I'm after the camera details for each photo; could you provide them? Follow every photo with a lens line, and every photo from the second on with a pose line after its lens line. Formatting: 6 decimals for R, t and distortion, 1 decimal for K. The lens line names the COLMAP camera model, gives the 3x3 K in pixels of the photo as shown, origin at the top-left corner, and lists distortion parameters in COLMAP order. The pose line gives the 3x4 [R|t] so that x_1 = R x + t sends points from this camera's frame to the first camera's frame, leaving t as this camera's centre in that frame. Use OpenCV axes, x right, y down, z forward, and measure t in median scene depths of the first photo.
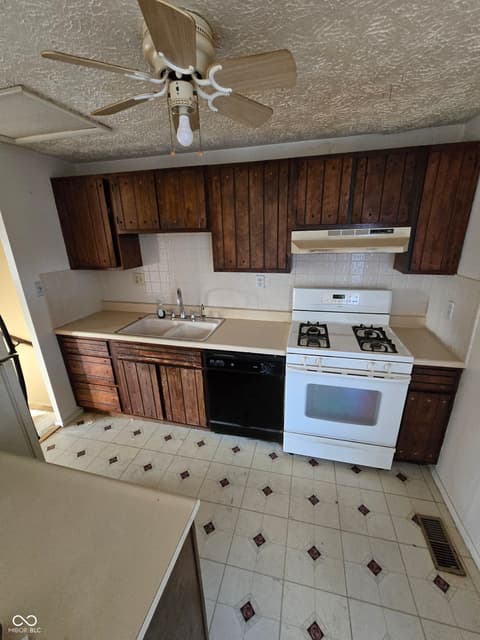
lens RADIAL K [[258.9, 0, 242.4], [0, 258.9, 317.6], [0, 0, 1]] dist [-0.001850, -0.000130]
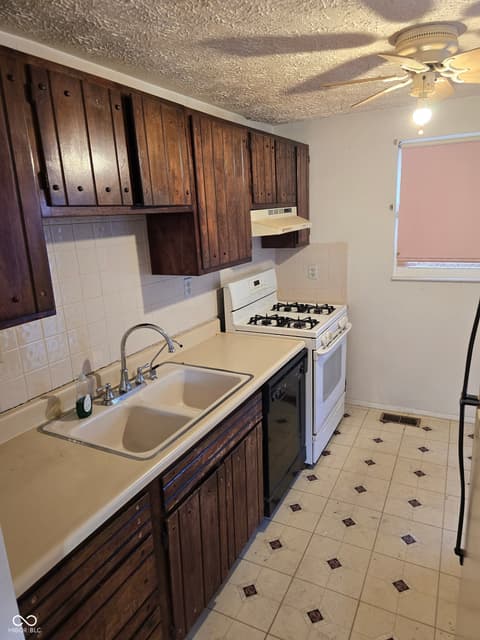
lens RADIAL K [[441.4, 0, 241.1], [0, 441.4, 321.3], [0, 0, 1]] dist [0.039457, 0.000618]
pose [[0.219288, -0.226669, 0.948965, -1.219977], [0.339392, 0.929616, 0.143620, -0.212580], [-0.914727, 0.290576, 0.280784, 0.715727]]
